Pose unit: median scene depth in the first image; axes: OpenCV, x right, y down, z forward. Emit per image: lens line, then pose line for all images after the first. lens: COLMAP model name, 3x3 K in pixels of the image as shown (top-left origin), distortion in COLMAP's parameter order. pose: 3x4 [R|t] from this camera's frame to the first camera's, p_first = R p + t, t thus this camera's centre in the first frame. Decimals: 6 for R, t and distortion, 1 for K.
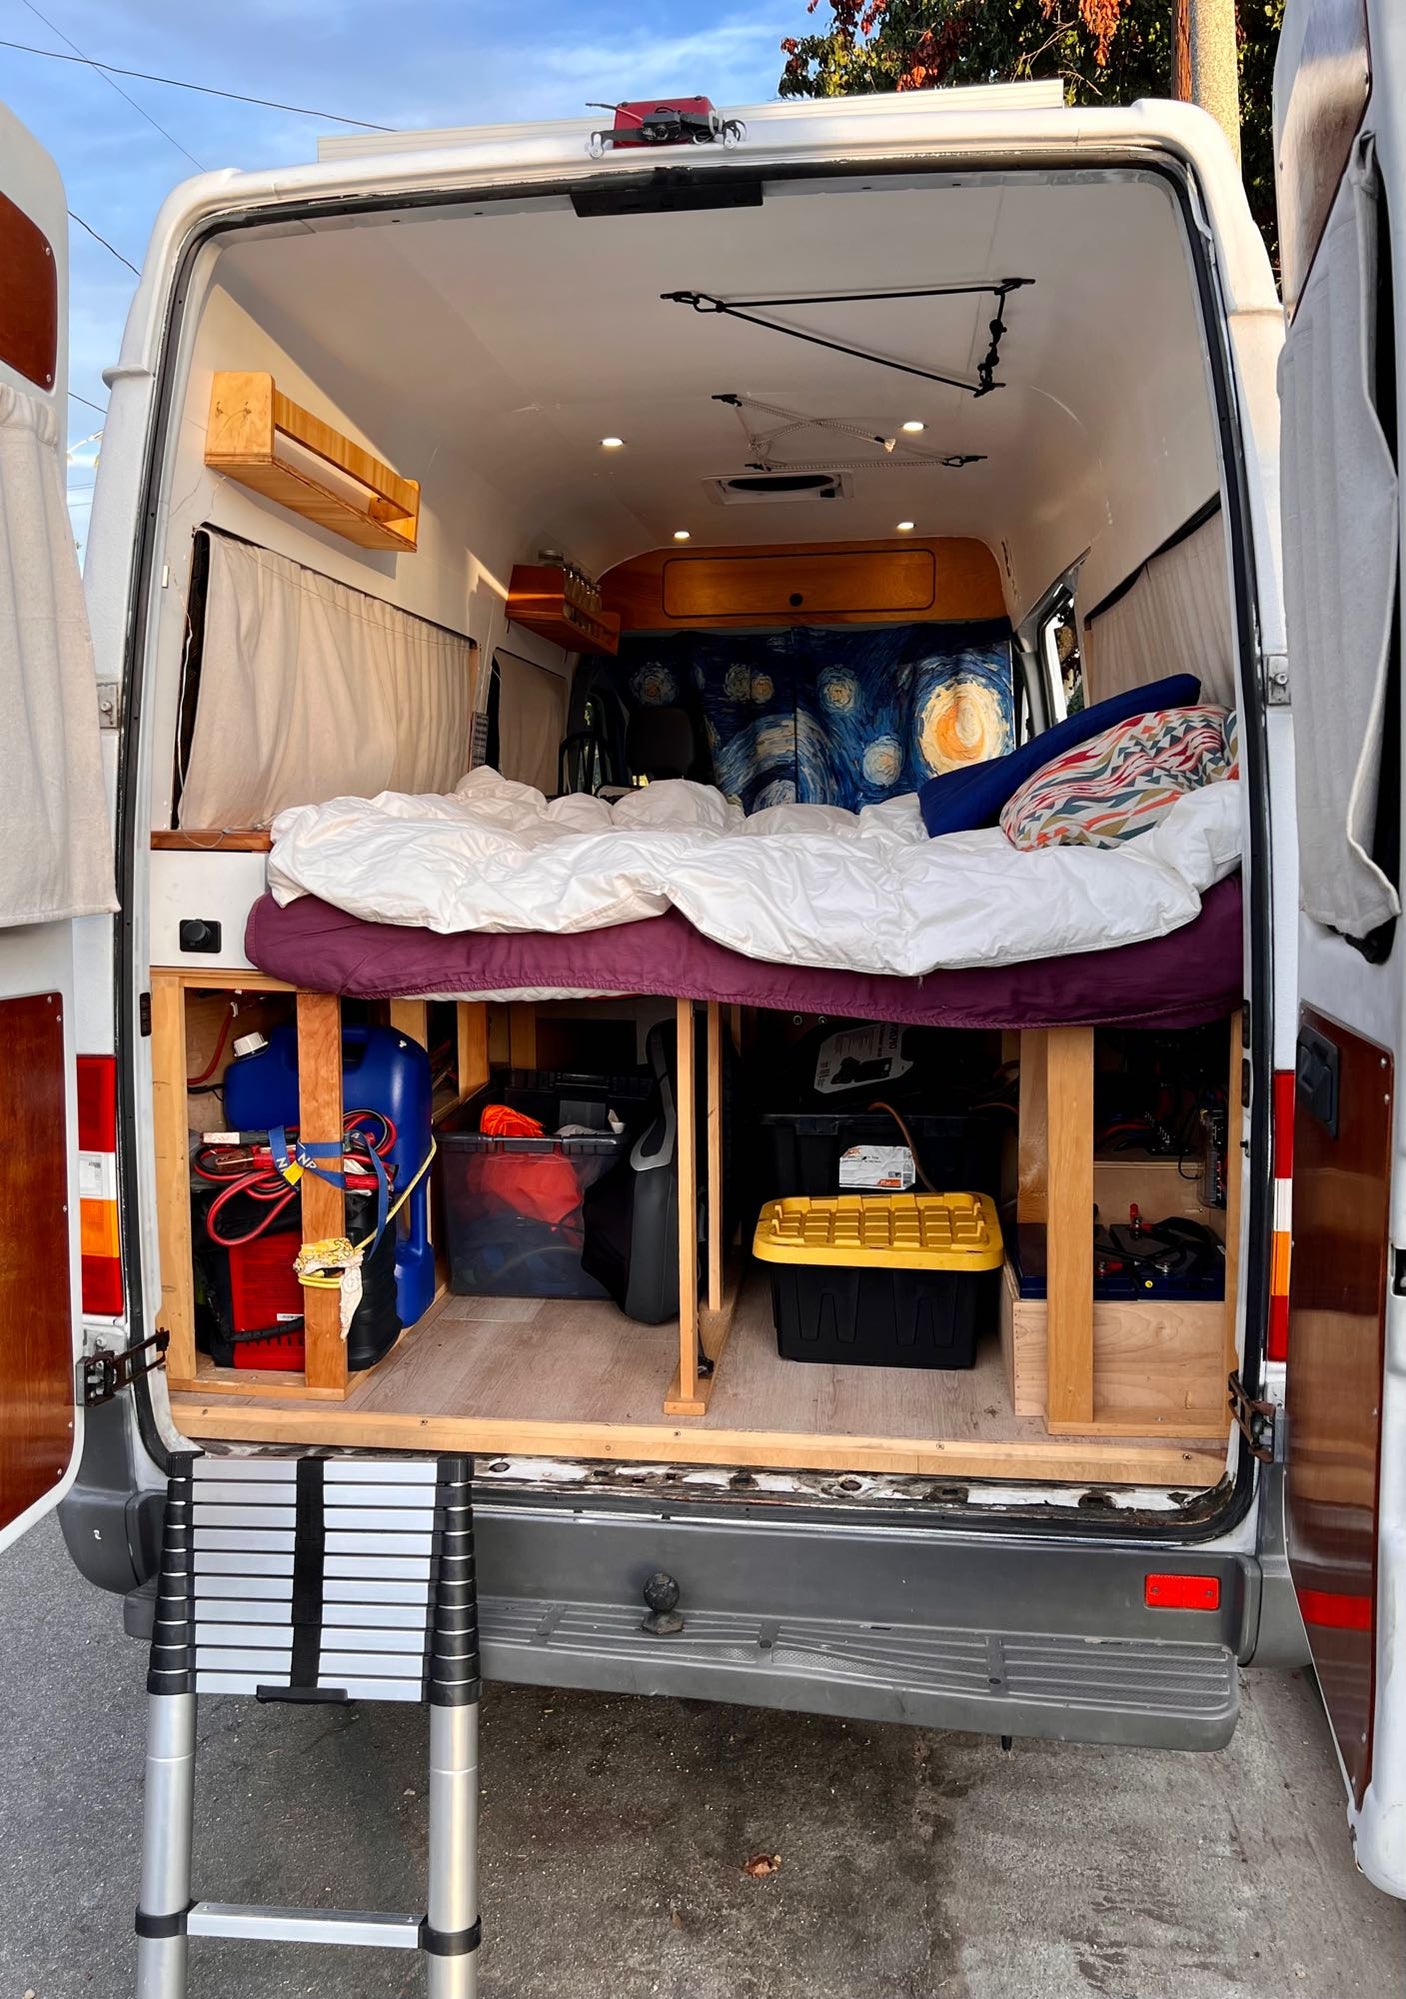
lens RADIAL K [[1632.1, 0, 703.0], [0, 1632.1, 999.5], [0, 0, 1]] dist [0.014316, 0.001992]
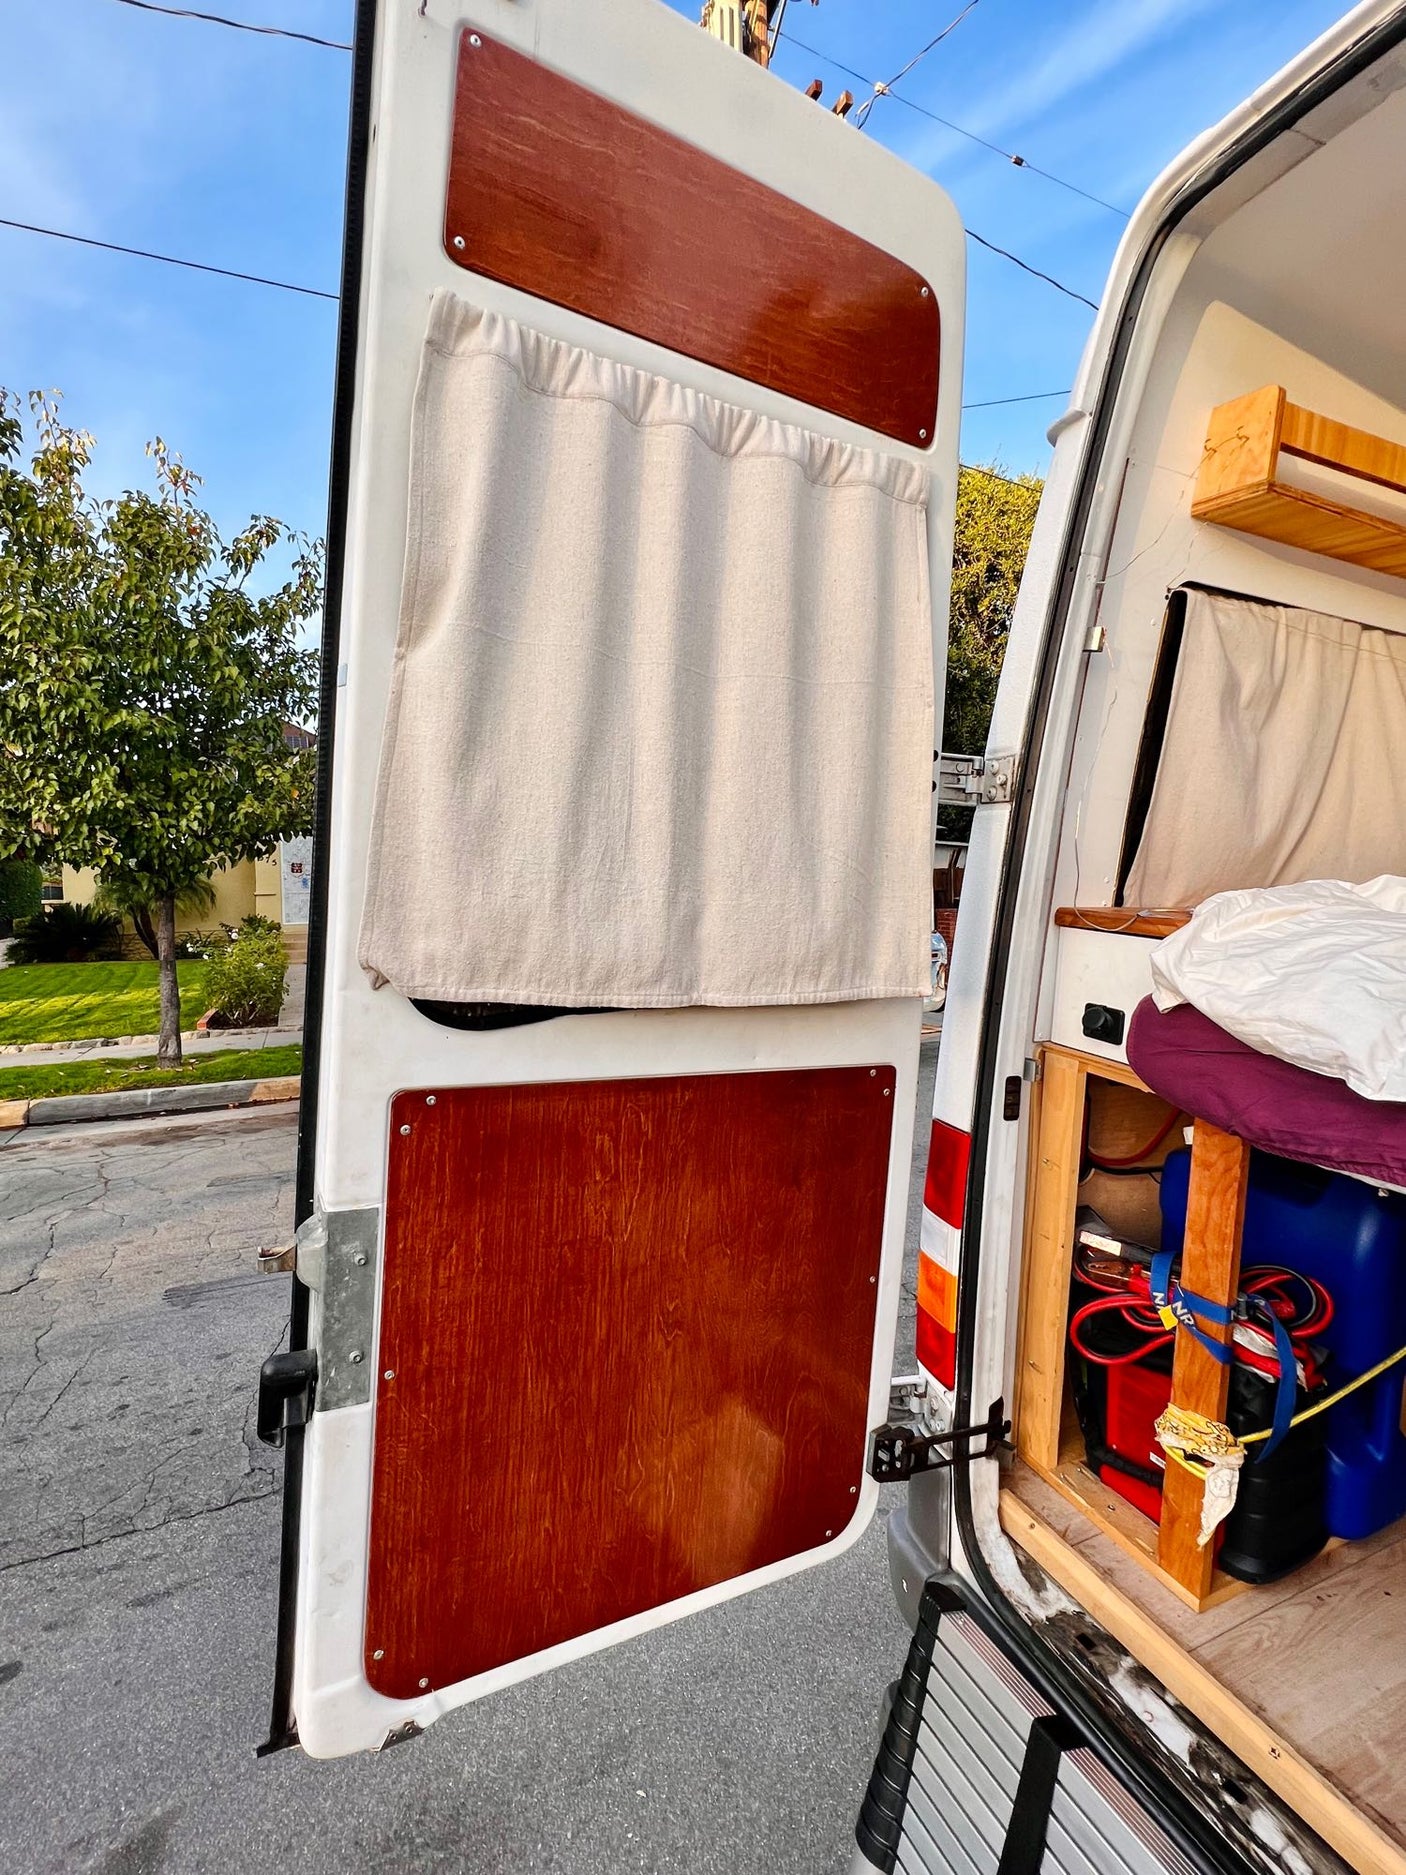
lens RADIAL K [[889.4, 0, 679.0], [0, 889.4, 935.2], [0, 0, 1]] dist [0.001311, 0.000273]
pose [[0.518931, 0.090899, -0.849969, -0.006877], [-0.126822, 0.991513, 0.028607, -0.076157], [0.845356, 0.092949, 0.526055, 0.551020]]
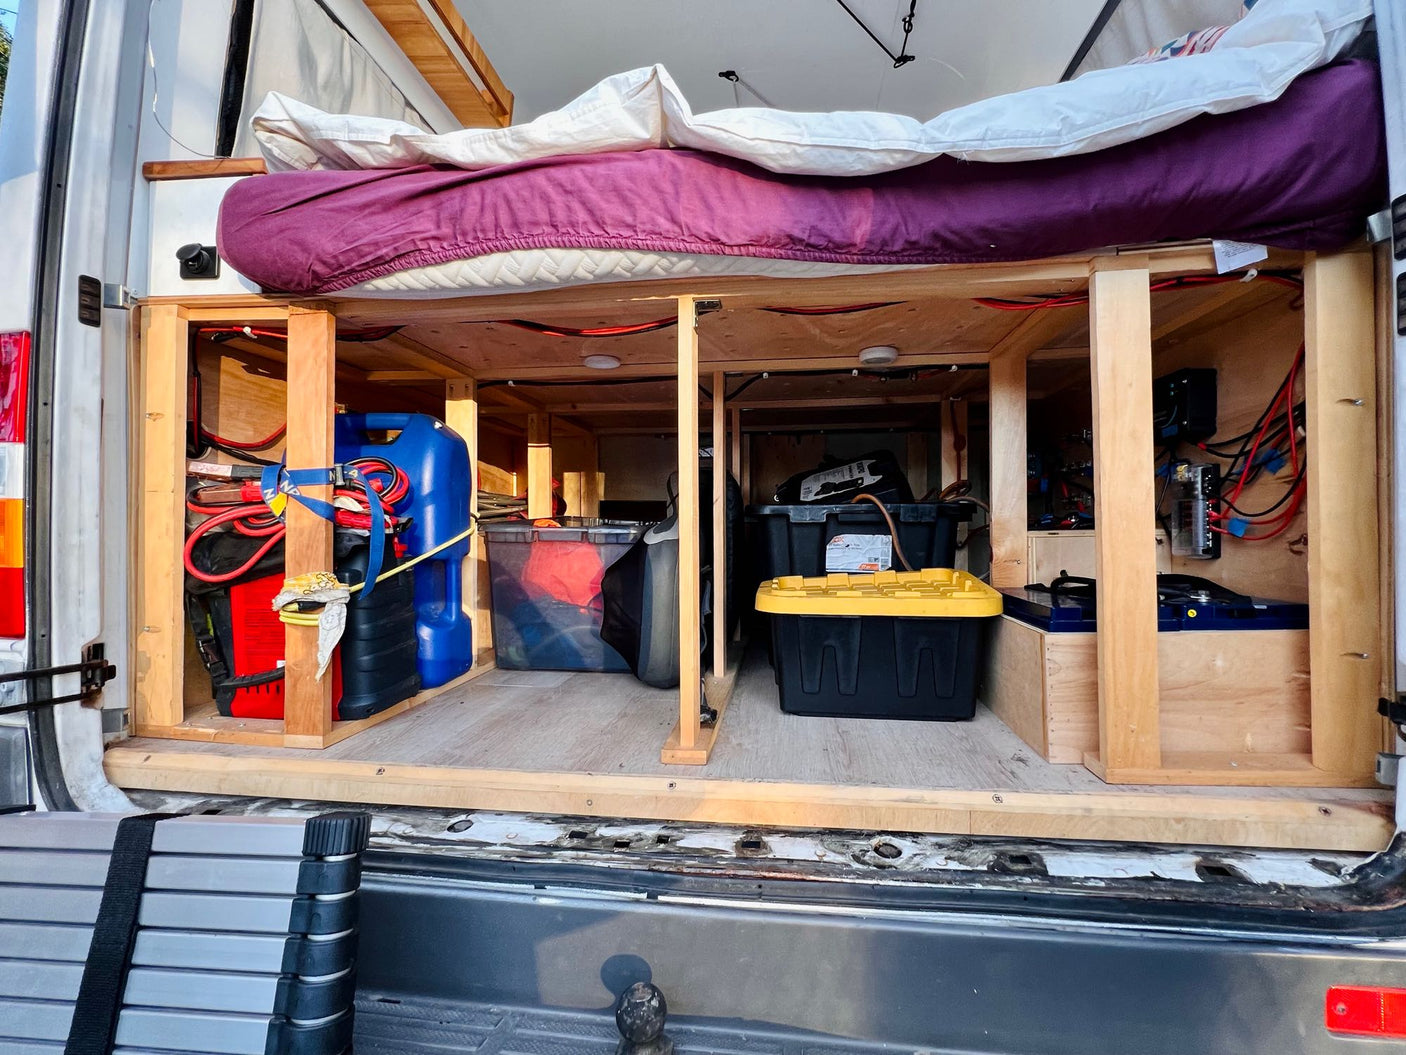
lens RADIAL K [[684.5, 0, 726.8], [0, 684.5, 523.6], [0, 0, 1]] dist [-0.026652, 0.018280]
pose [[0.999892, 0.003290, 0.014358, 0.006681], [-0.001532, 0.992685, -0.120721, 0.174943], [-0.014650, 0.120686, 0.992583, 0.636824]]
